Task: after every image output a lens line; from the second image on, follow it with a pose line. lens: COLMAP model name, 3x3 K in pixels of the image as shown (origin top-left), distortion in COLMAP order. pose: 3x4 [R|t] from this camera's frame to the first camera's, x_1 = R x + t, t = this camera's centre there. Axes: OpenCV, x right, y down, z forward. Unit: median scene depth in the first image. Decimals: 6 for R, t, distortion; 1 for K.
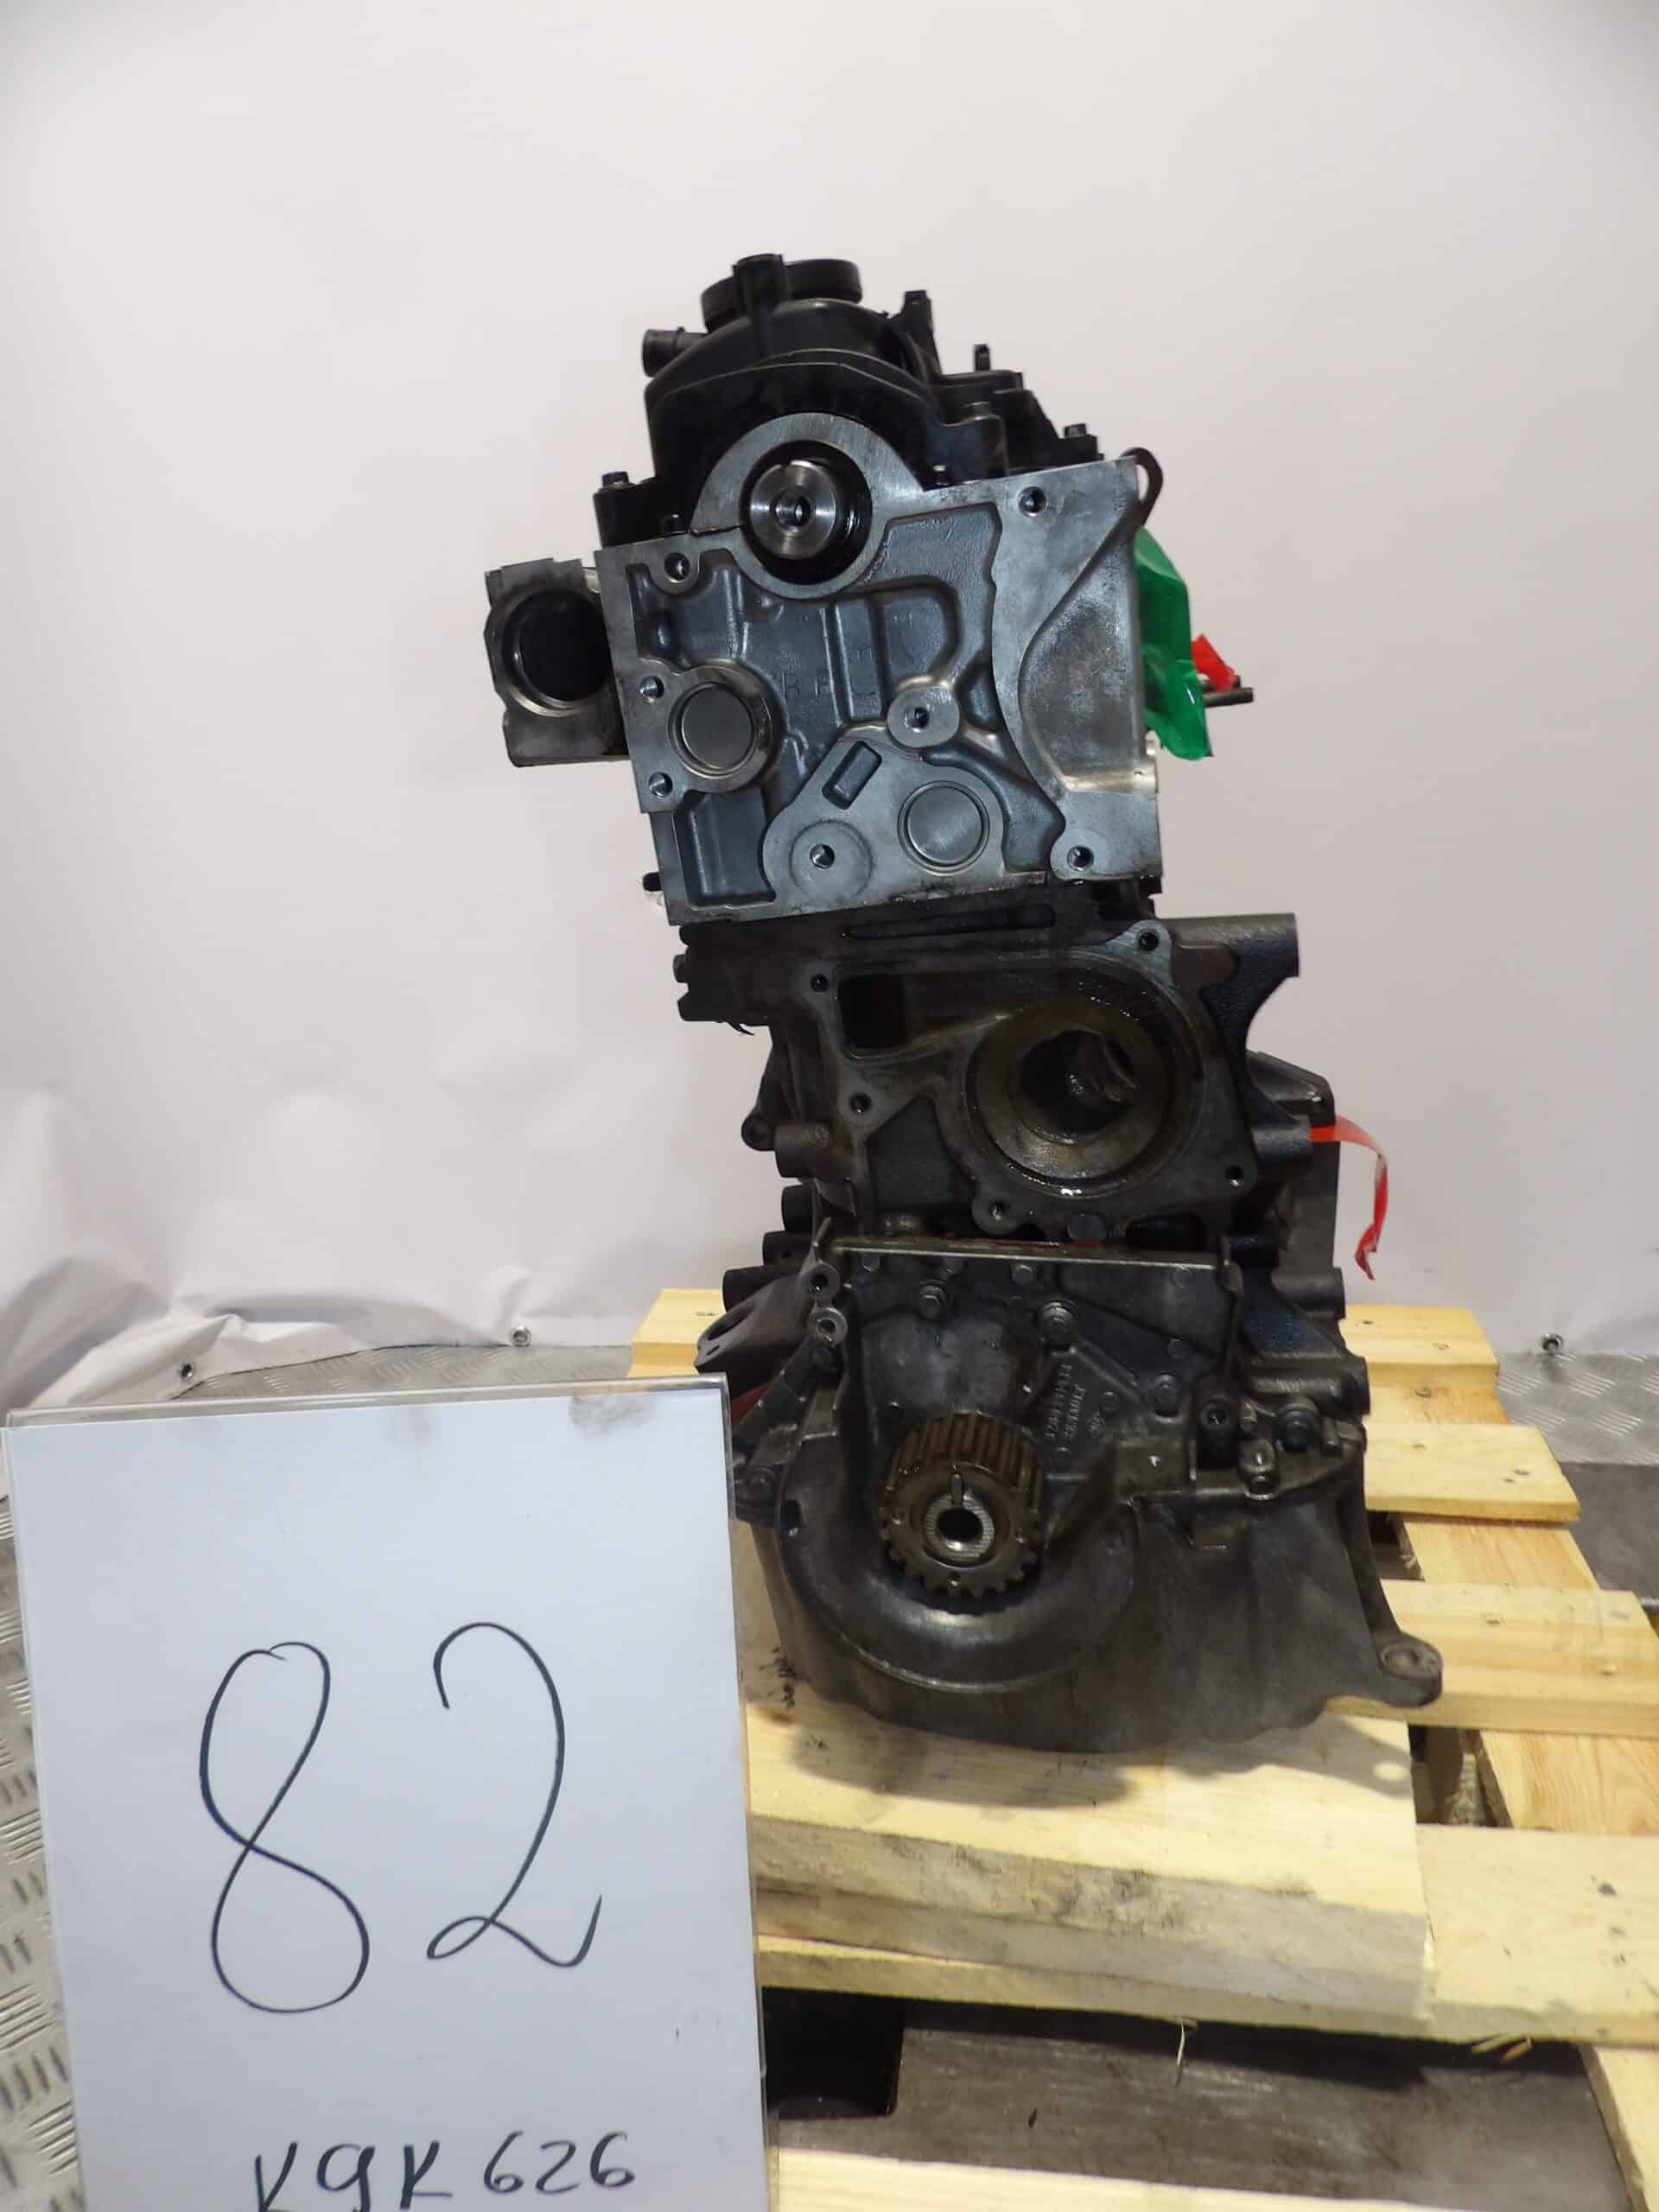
lens RADIAL K [[1549.0, 0, 824.4], [0, 1549.0, 1094.5], [0, 0, 1]] dist [0.001839, 0.005777]
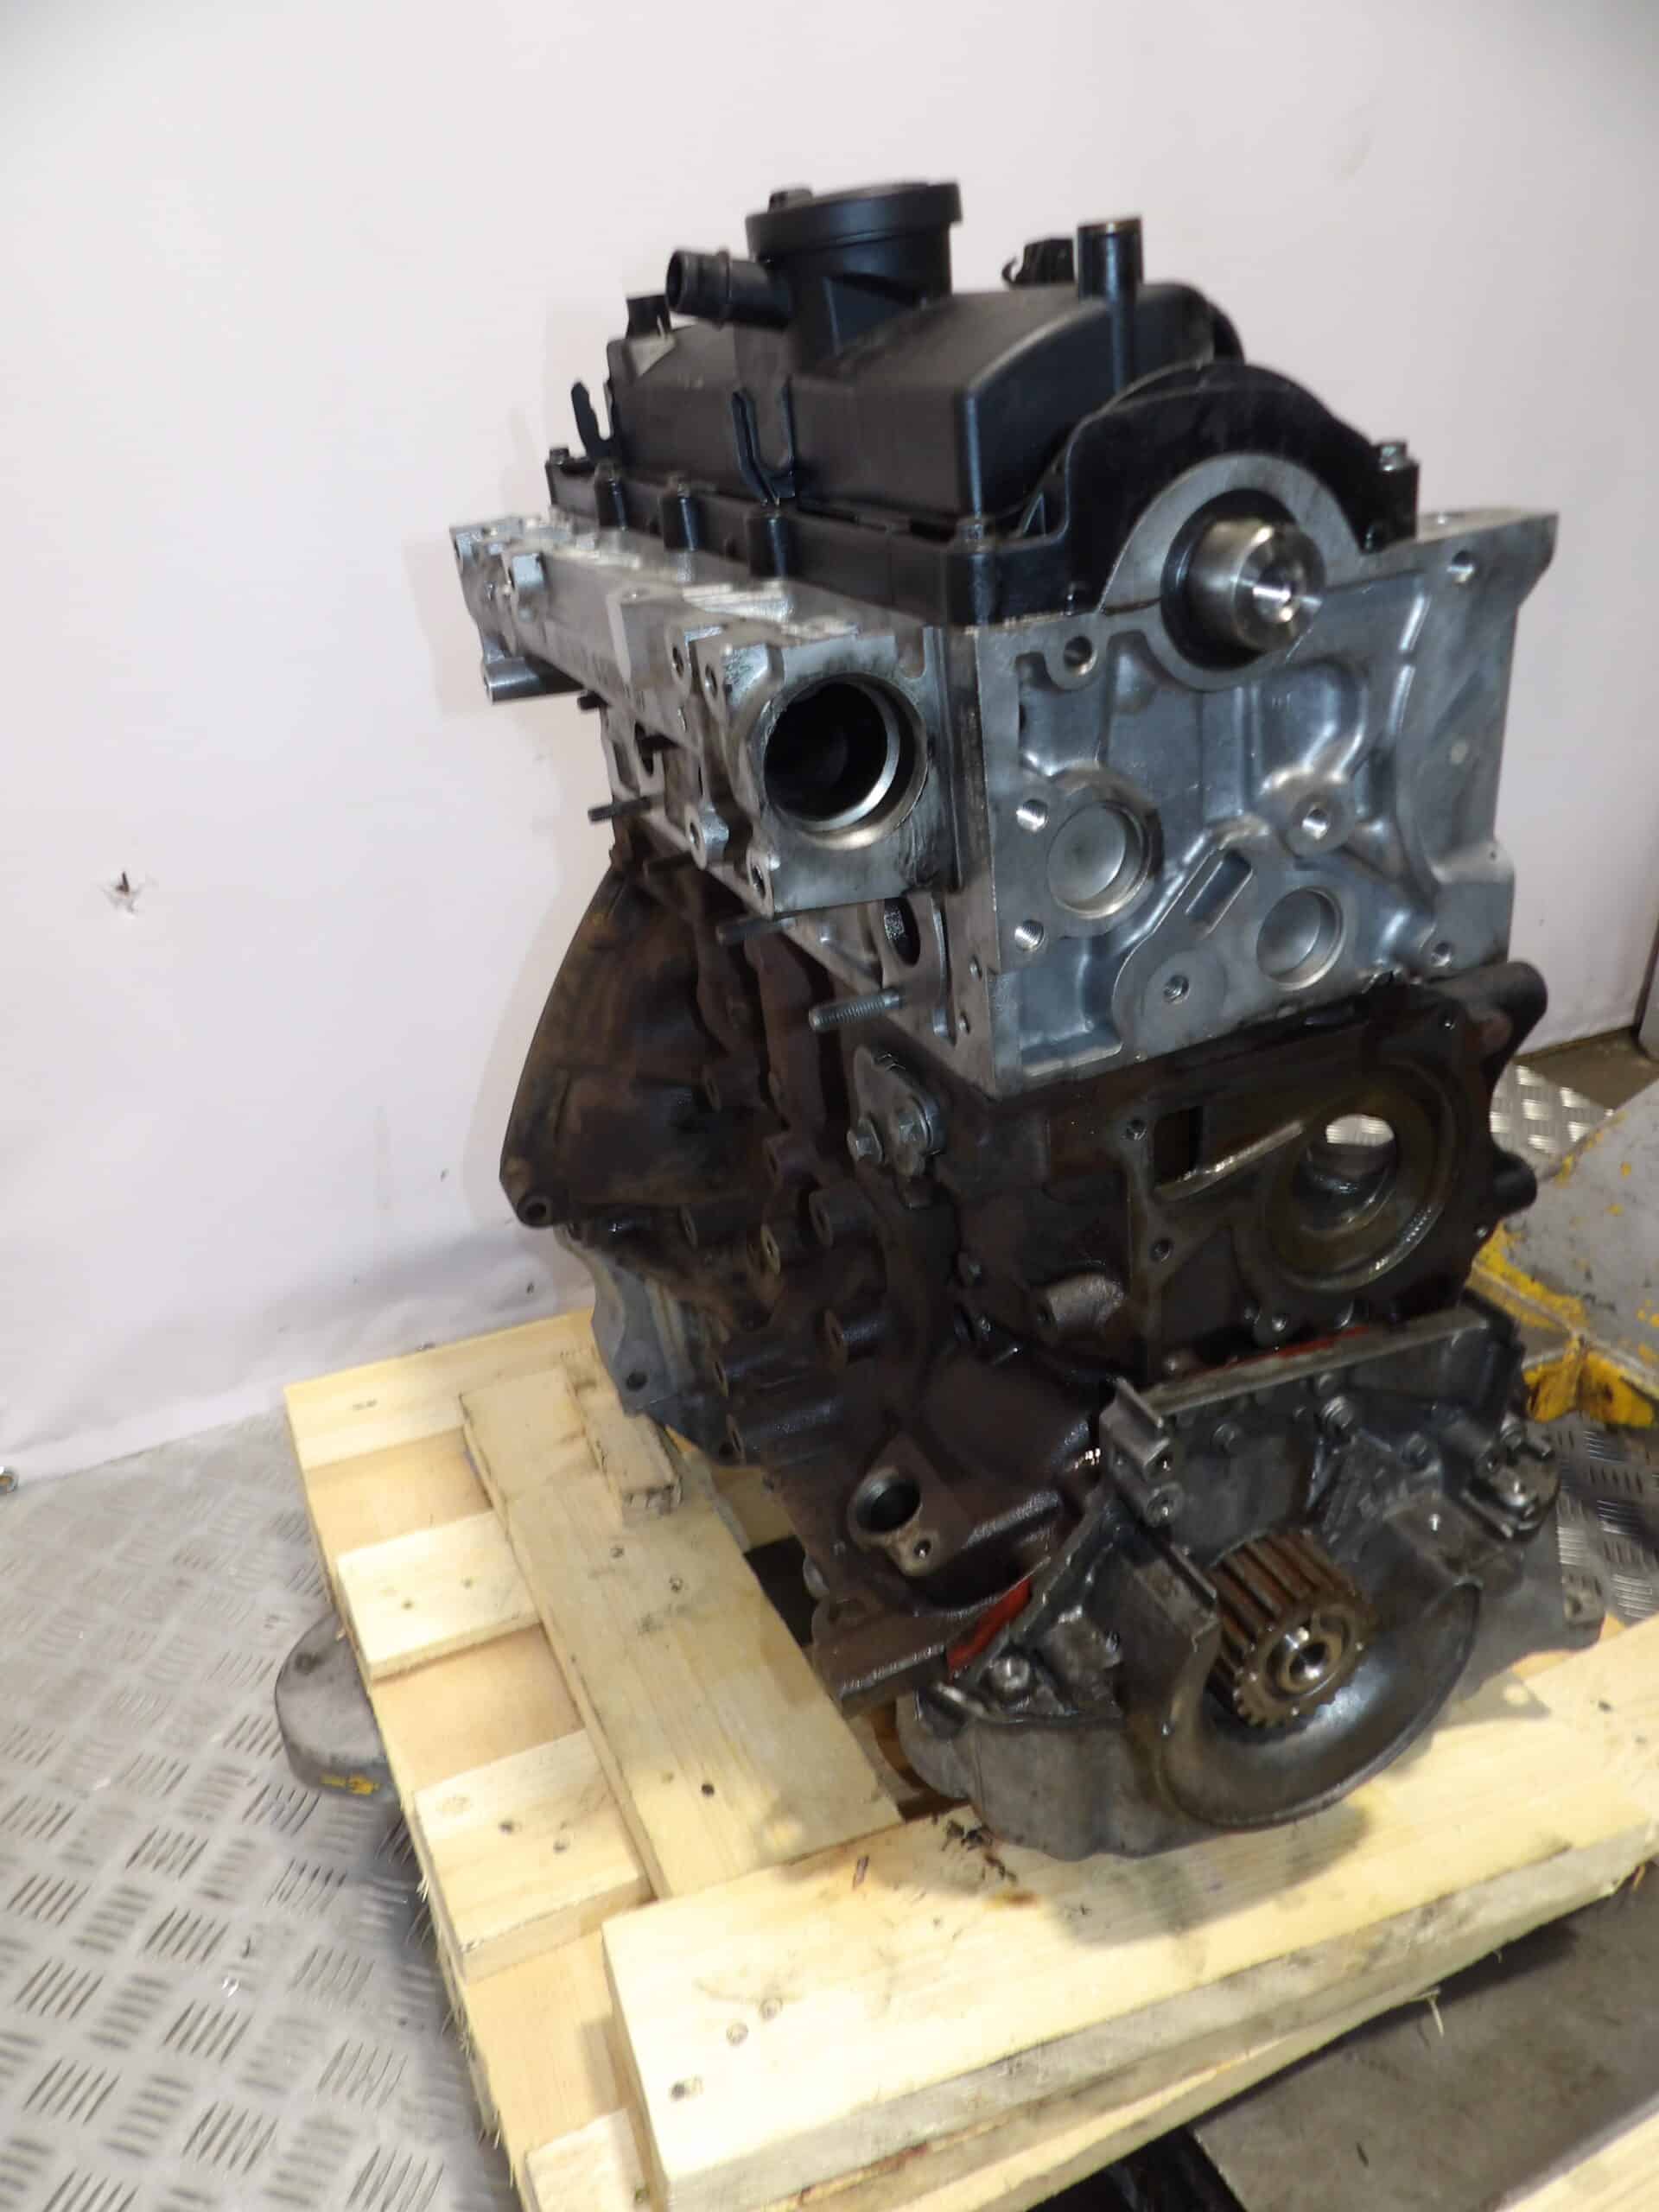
lens RADIAL K [[1549.0, 0, 826.2], [0, 1549.0, 1112.2], [0, 0, 1]] dist [0.001839, 0.005777]
pose [[0.835211, -0.211970, 0.507437, -0.553893], [0.147972, 0.975322, 0.163867, -0.237787], [-0.529649, -0.061777, 0.845964, 0.376890]]
